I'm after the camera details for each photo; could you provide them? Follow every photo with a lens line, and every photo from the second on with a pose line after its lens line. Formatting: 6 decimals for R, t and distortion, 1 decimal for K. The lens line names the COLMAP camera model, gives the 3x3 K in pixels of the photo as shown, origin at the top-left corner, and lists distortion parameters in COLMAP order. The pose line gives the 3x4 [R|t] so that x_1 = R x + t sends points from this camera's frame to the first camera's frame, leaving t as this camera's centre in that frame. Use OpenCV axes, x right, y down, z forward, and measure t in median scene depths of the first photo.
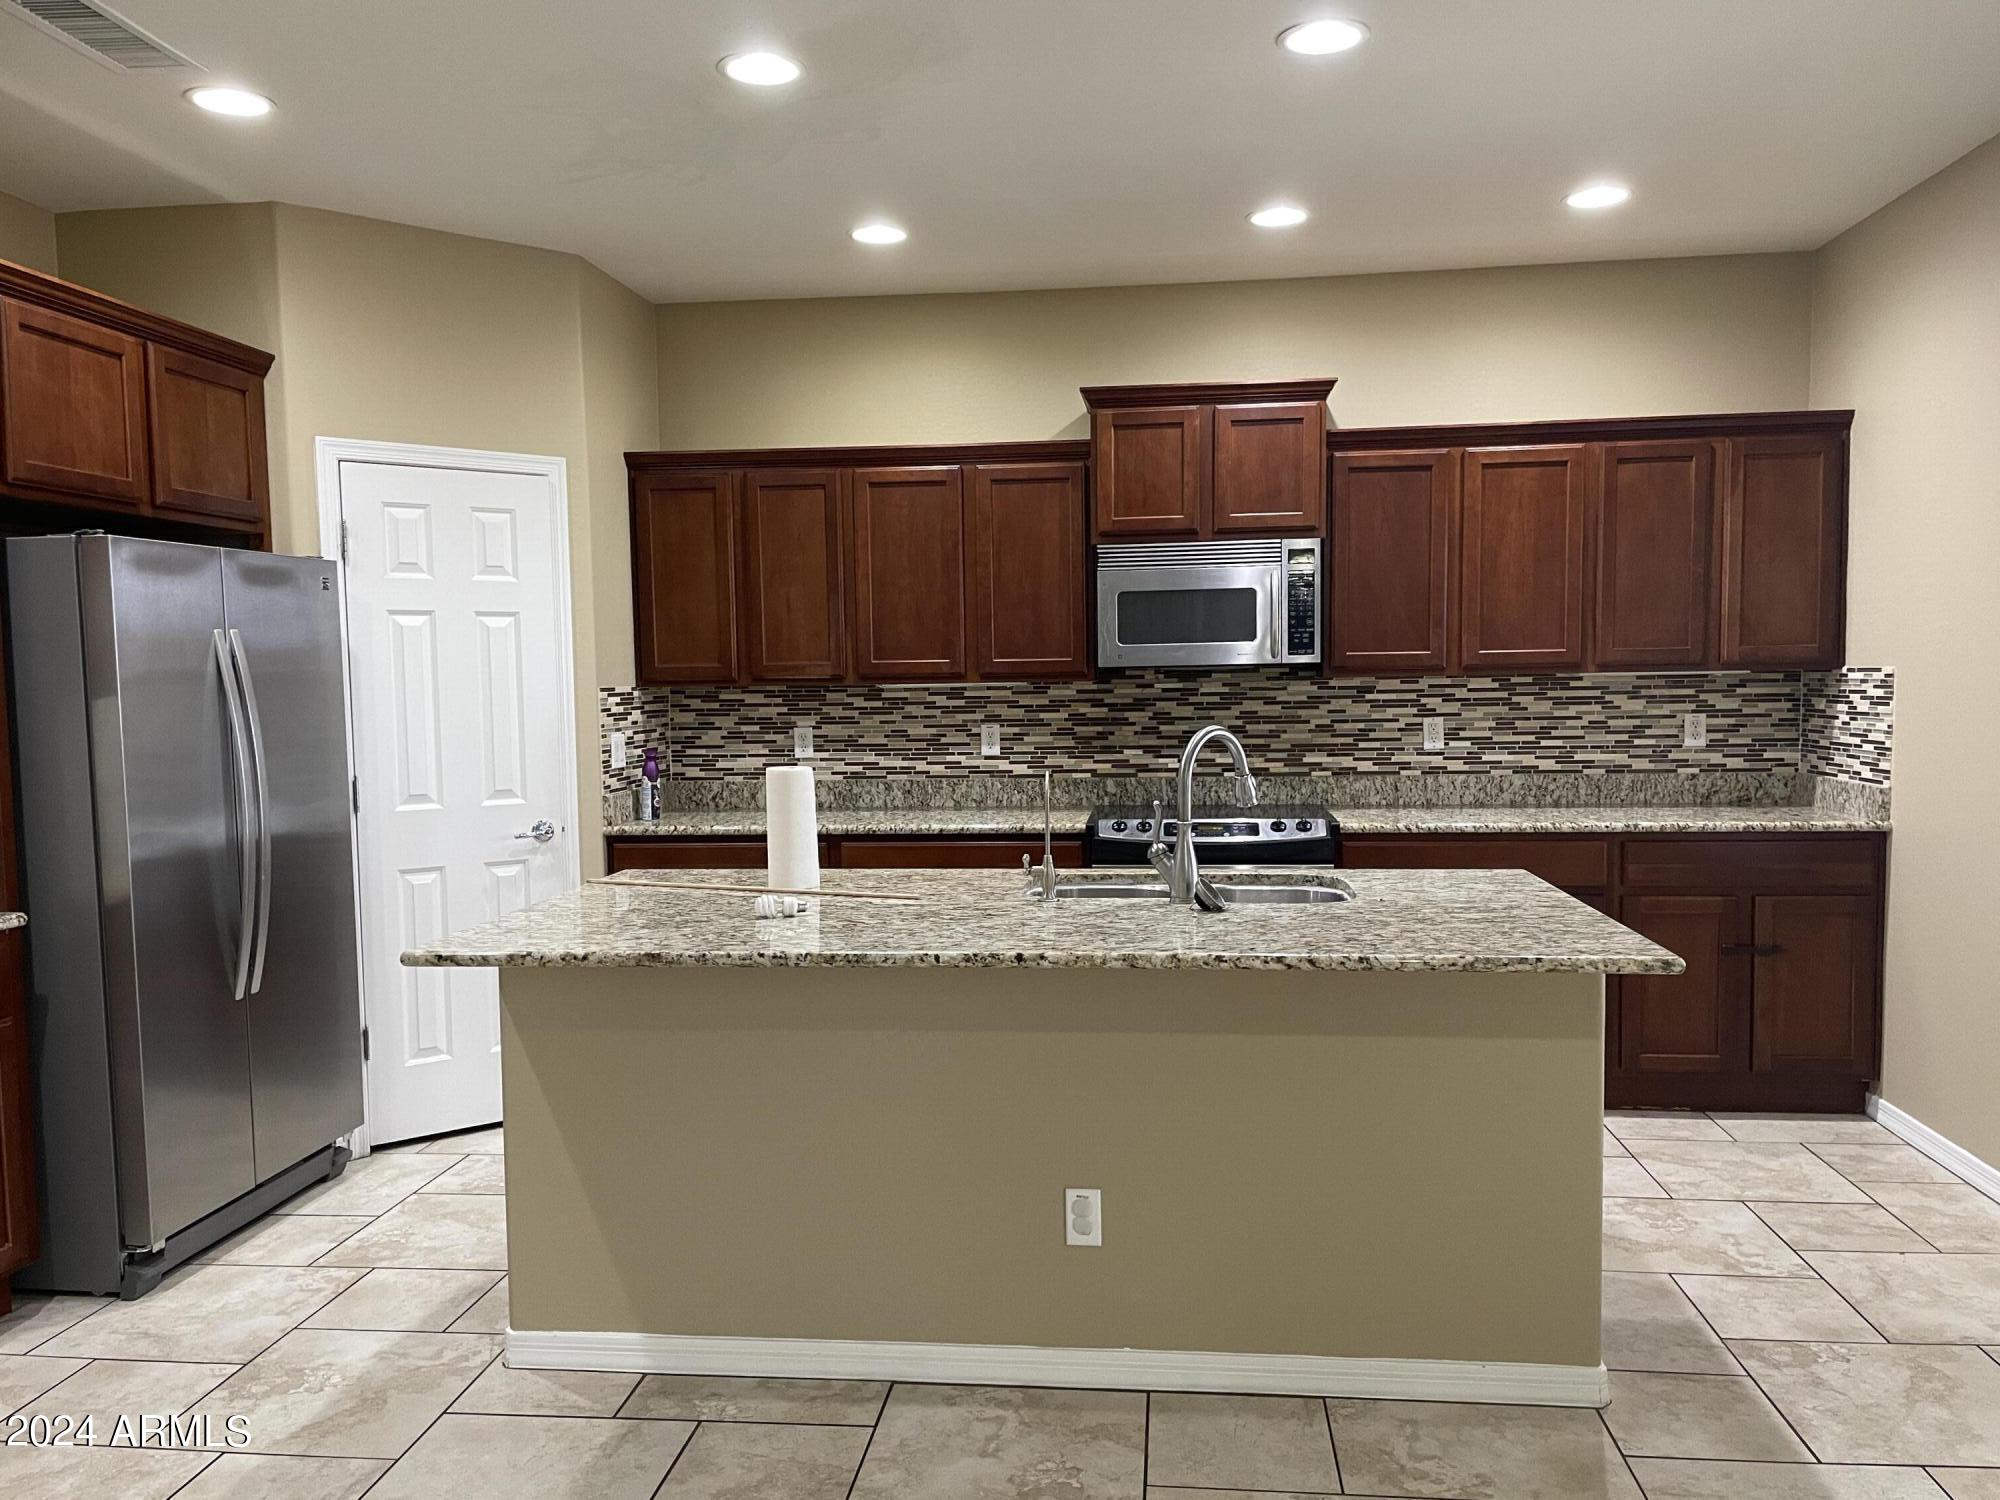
lens RADIAL K [[1496.4, 0, 1016.7], [0, 1496.4, 767.0], [0, 0, 1]] dist [0.081100, -0.102105]
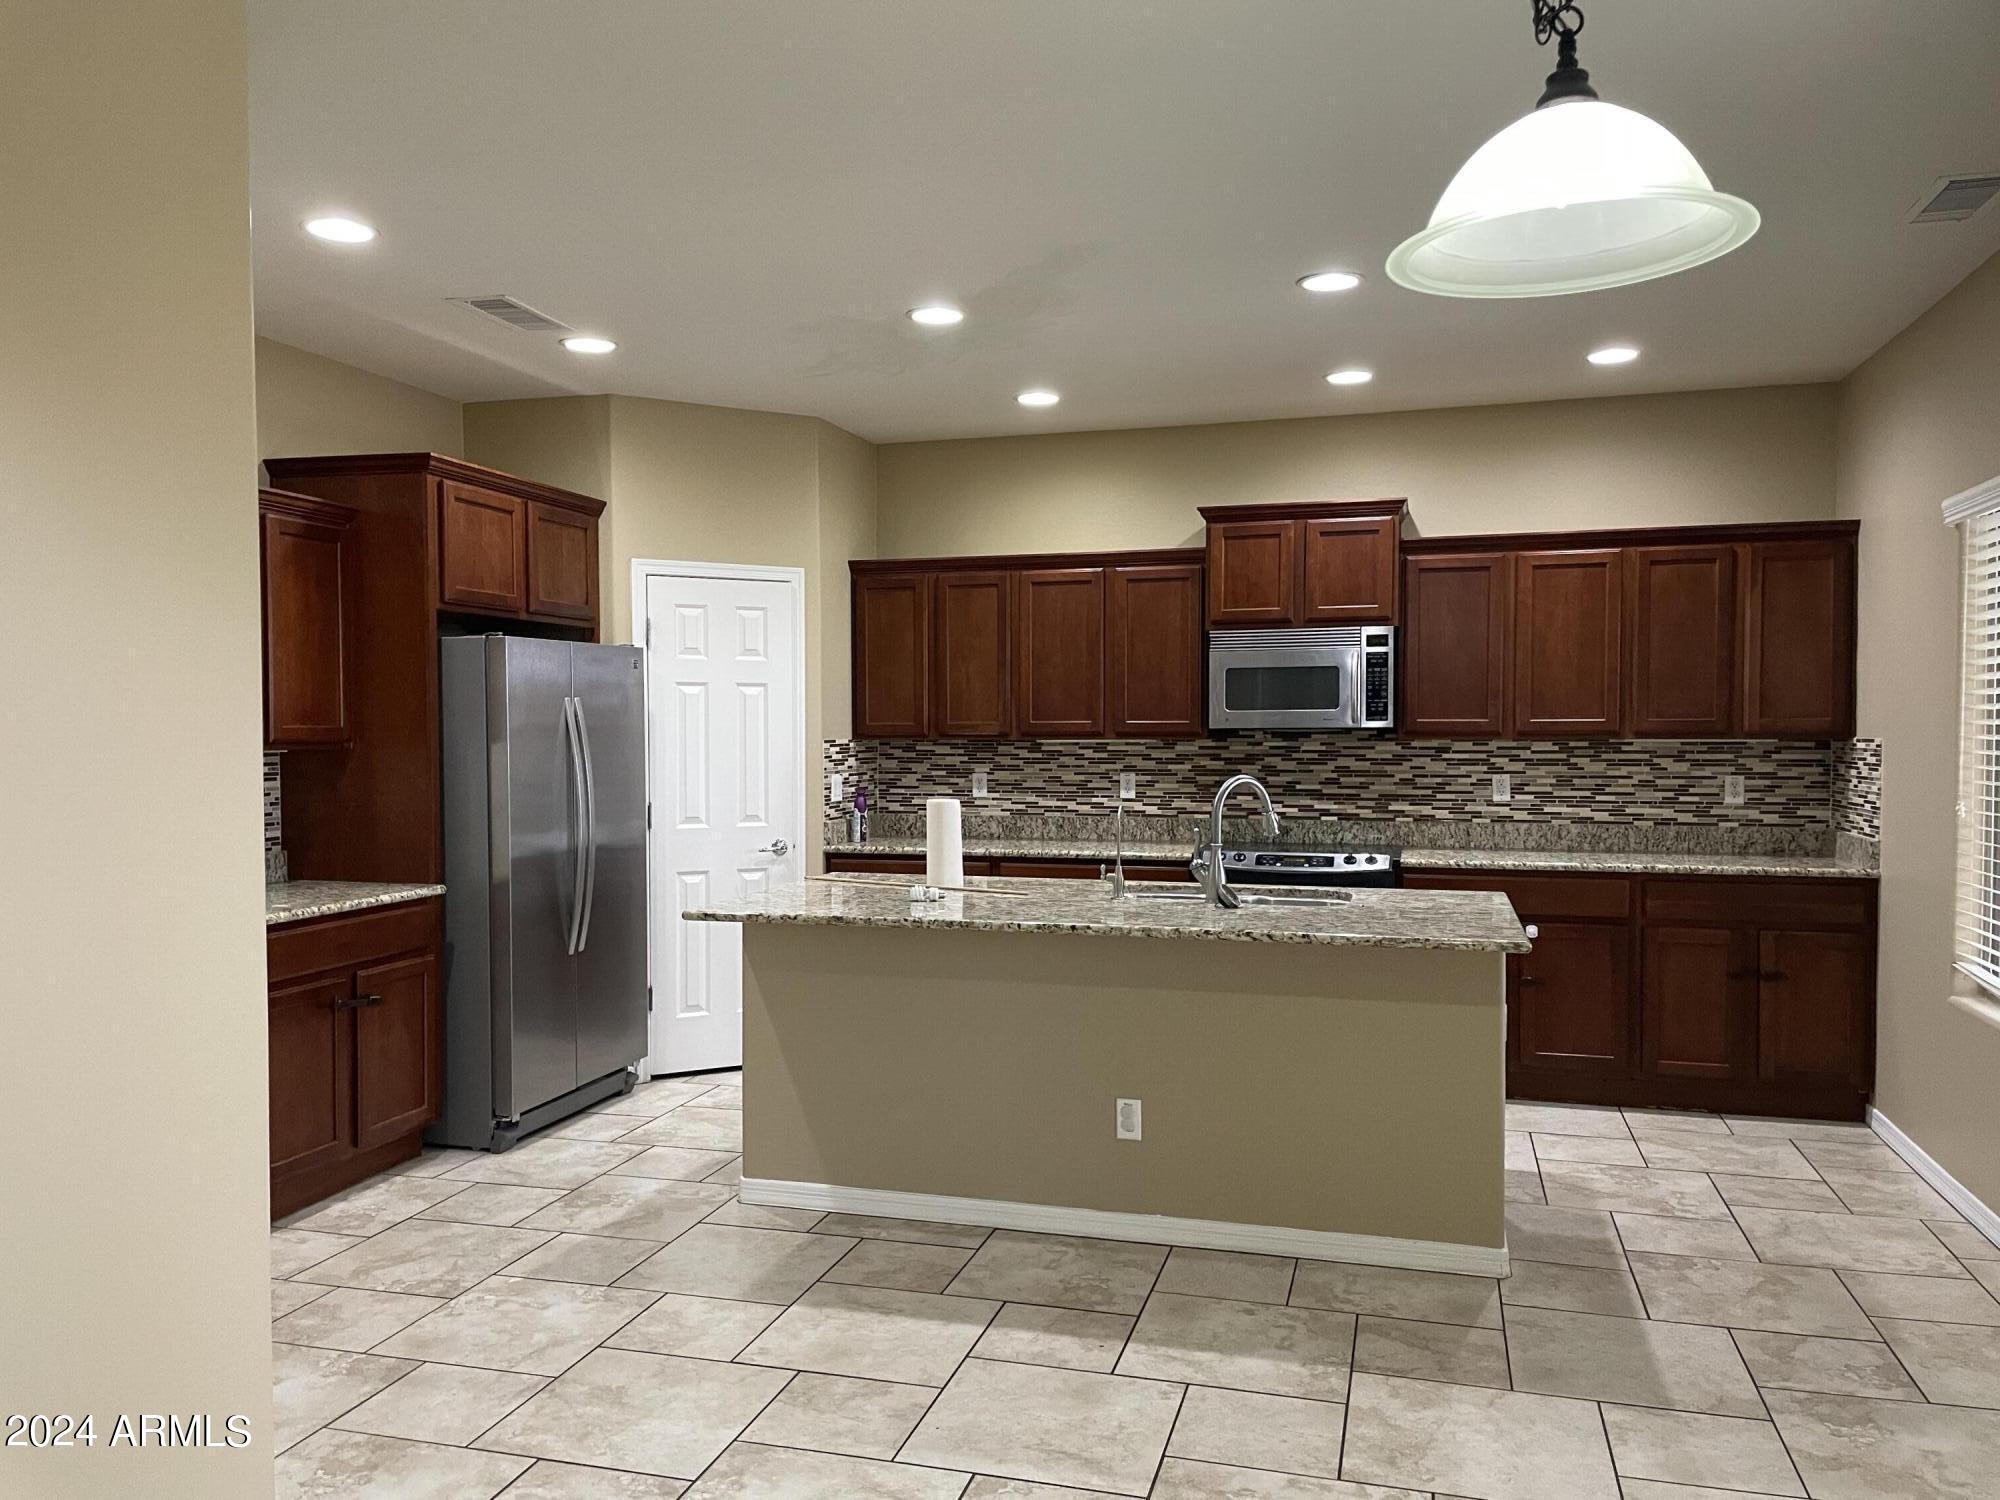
lens RADIAL K [[1496.4, 0, 991.5], [0, 1496.4, 746.3], [0, 0, 1]] dist [0.081100, -0.102105]
pose [[0.984448, 0.014697, -0.175058, 0.102711], [-0.023064, 0.998682, -0.045854, 0.010161], [0.174153, 0.049179, 0.983490, -0.278997]]
